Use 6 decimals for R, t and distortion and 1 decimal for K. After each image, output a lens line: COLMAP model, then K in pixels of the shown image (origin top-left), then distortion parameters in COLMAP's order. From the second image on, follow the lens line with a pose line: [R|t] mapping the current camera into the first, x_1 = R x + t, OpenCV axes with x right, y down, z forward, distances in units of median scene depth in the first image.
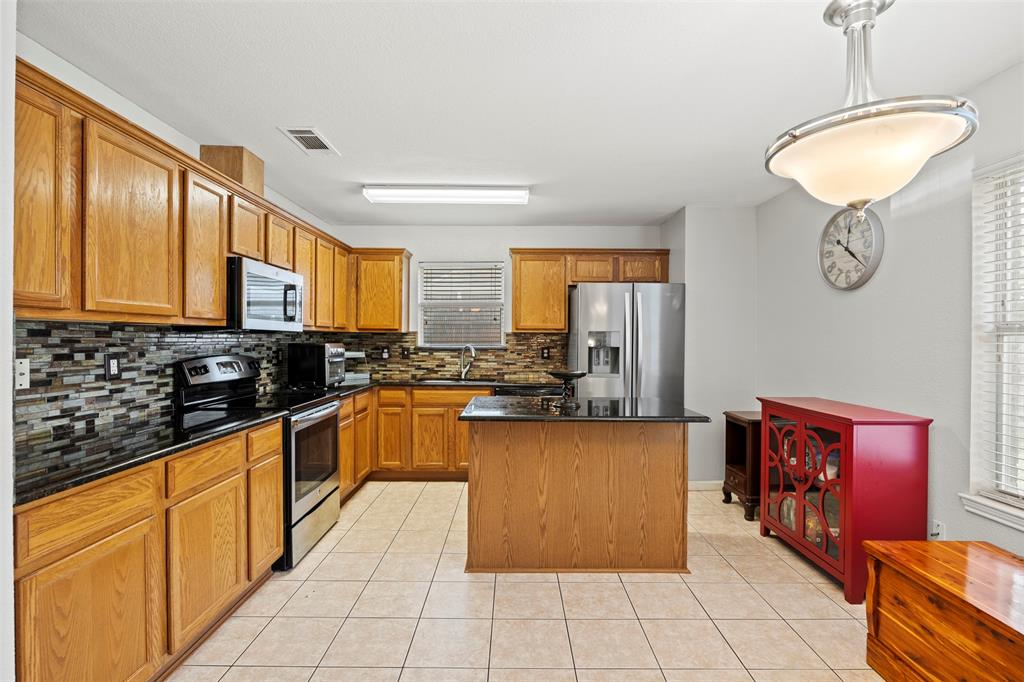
lens RADIAL K [[474.2, 0, 511.5], [0, 474.2, 343.1], [0, 0, 1]] dist [-0.016579, 0.000793]
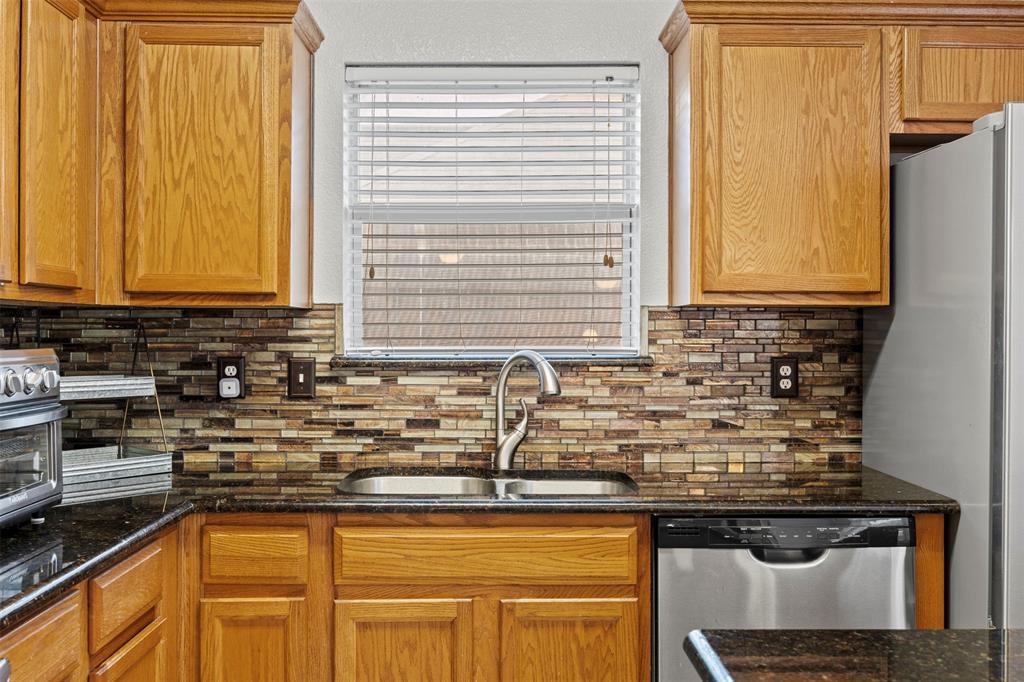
lens RADIAL K [[973.4, 0, 511.8], [0, 973.4, 333.7], [0, 0, 1]] dist [-0.001612, 0.000000]
pose [[0.999809, -0.002893, 0.019331, -0.114098], [0.002969, 0.999988, -0.003919, -0.003859], [-0.019319, 0.003975, 0.999805, 0.435969]]
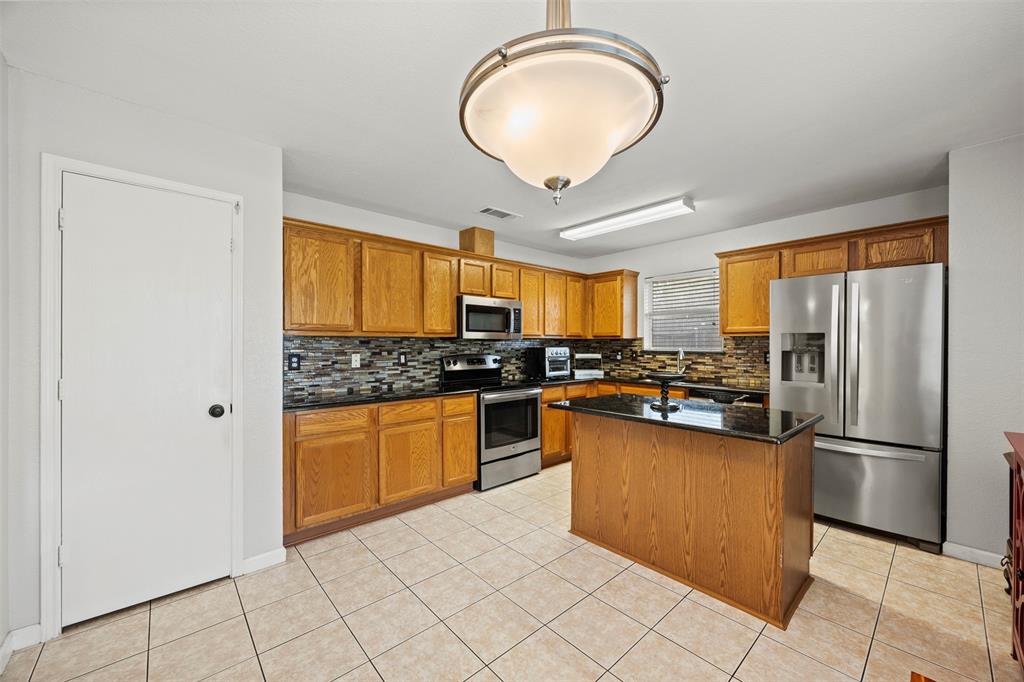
lens RADIAL K [[390.6, 0, 513.3], [0, 390.6, 347.5], [0, 0, 1]] dist [-0.001610, 0.000119]
pose [[0.671111, -0.000676, -0.741357, 0.324816], [-0.000037, 1.000000, -0.000944, 0.001841], [0.741357, 0.000661, 0.671110, 0.117692]]
